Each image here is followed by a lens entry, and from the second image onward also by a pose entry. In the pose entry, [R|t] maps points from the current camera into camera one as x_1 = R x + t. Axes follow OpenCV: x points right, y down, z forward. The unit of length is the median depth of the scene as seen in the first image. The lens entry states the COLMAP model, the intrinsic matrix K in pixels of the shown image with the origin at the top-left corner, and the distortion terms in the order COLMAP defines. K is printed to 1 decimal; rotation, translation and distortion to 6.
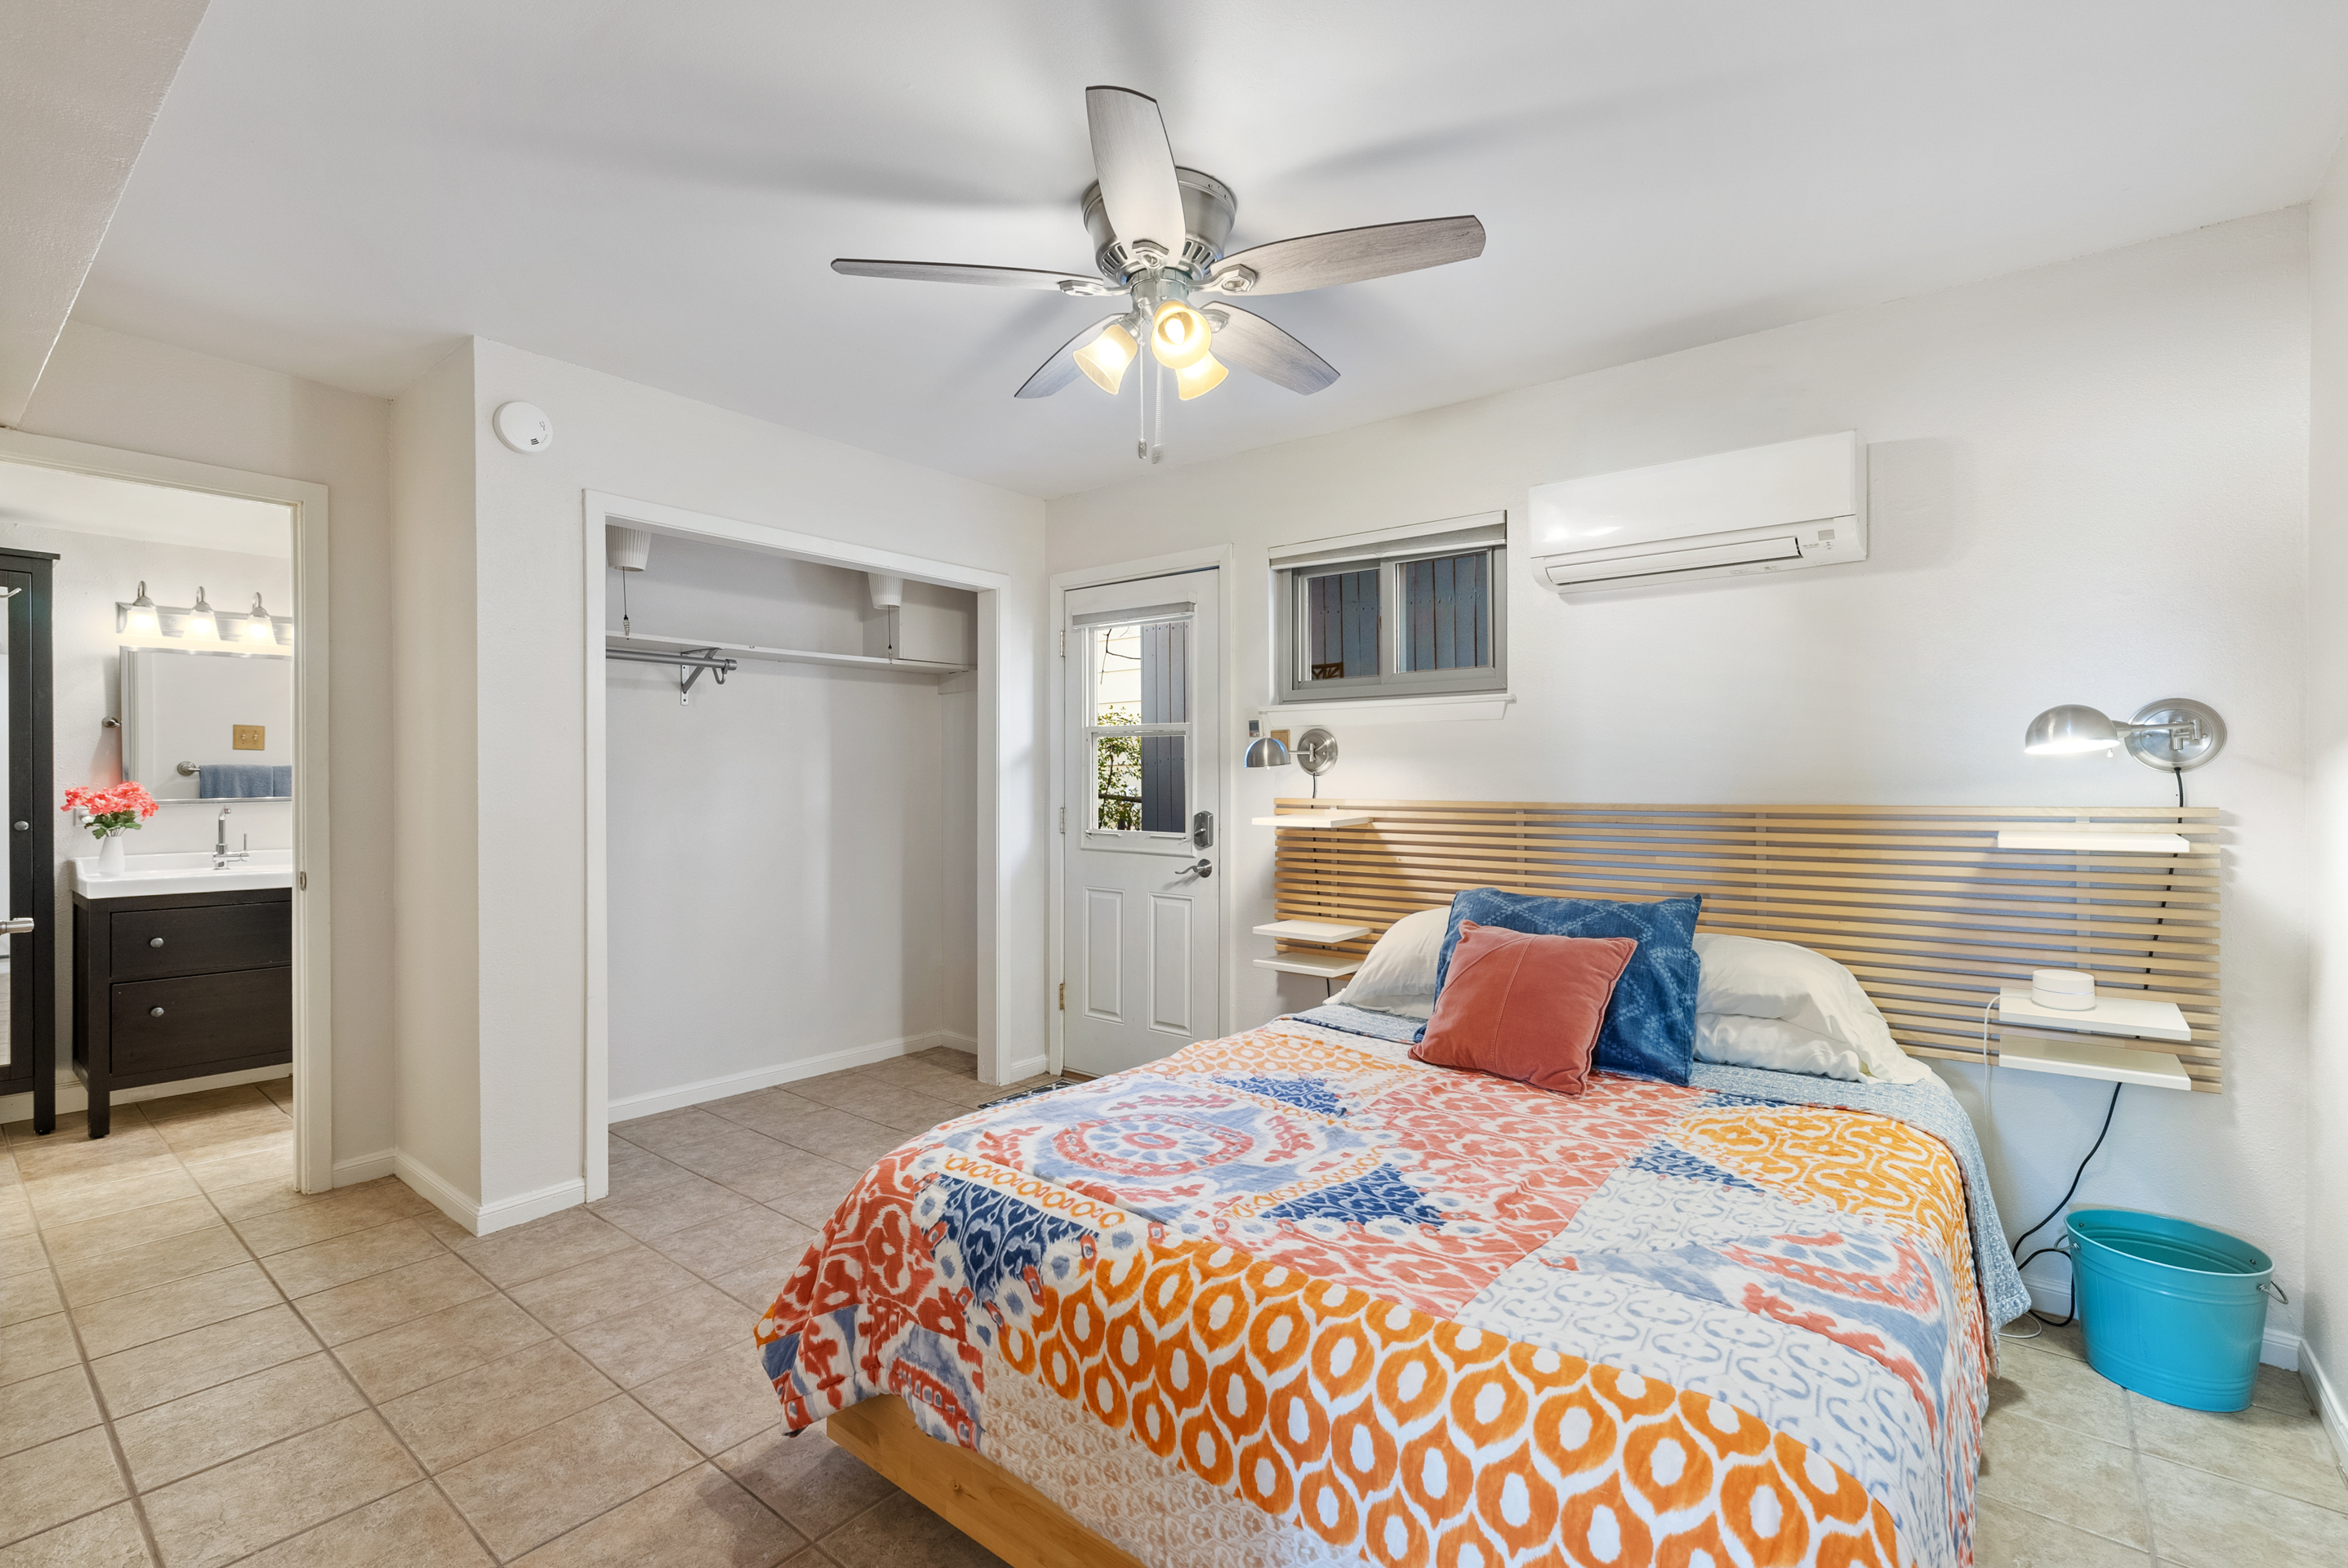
lens RADIAL K [[1044.9, 0, 1169.7], [0, 1044.9, 785.5], [0, 0, 1]] dist [-0.006126, 0.000283]
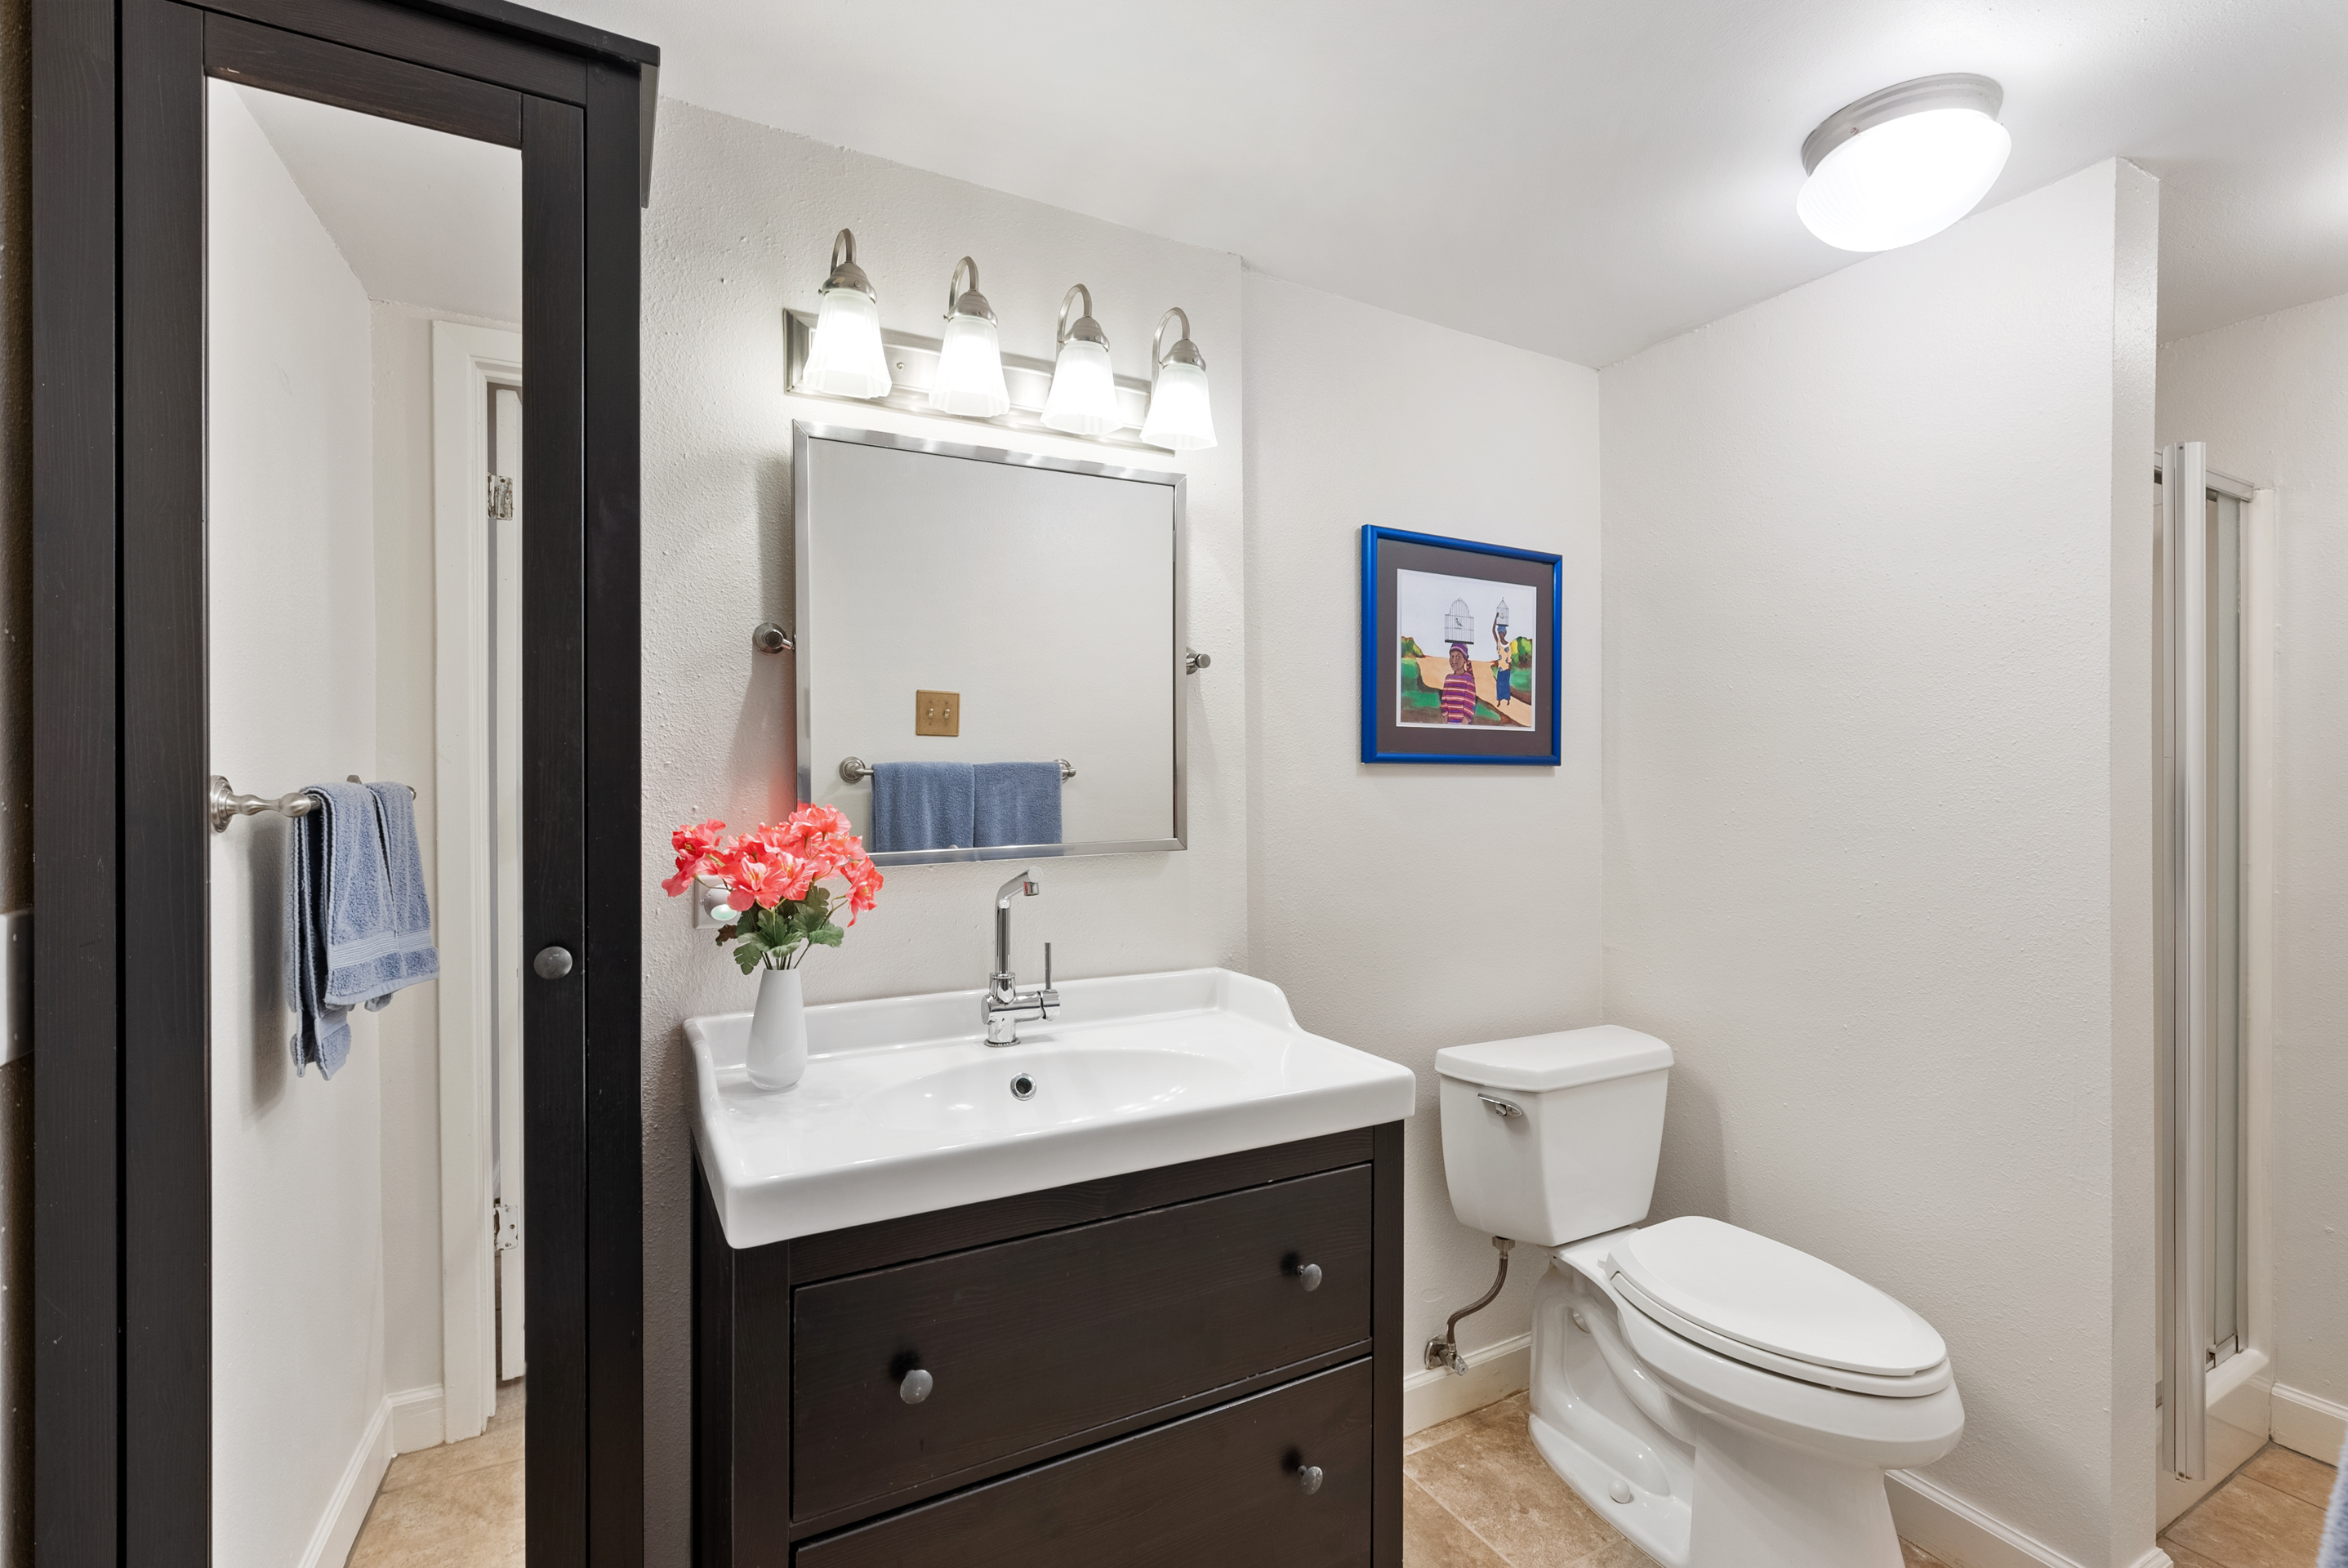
lens RADIAL K [[1044.9, 0, 1174.1], [0, 1044.9, 785.2], [0, 0, 1]] dist [-0.006126, 0.000283]
pose [[0.927411, 0.000122, -0.374044, -0.766876], [-0.000880, 0.999998, -0.001856, -0.009866], [0.374043, 0.002050, 0.927409, 0.728014]]
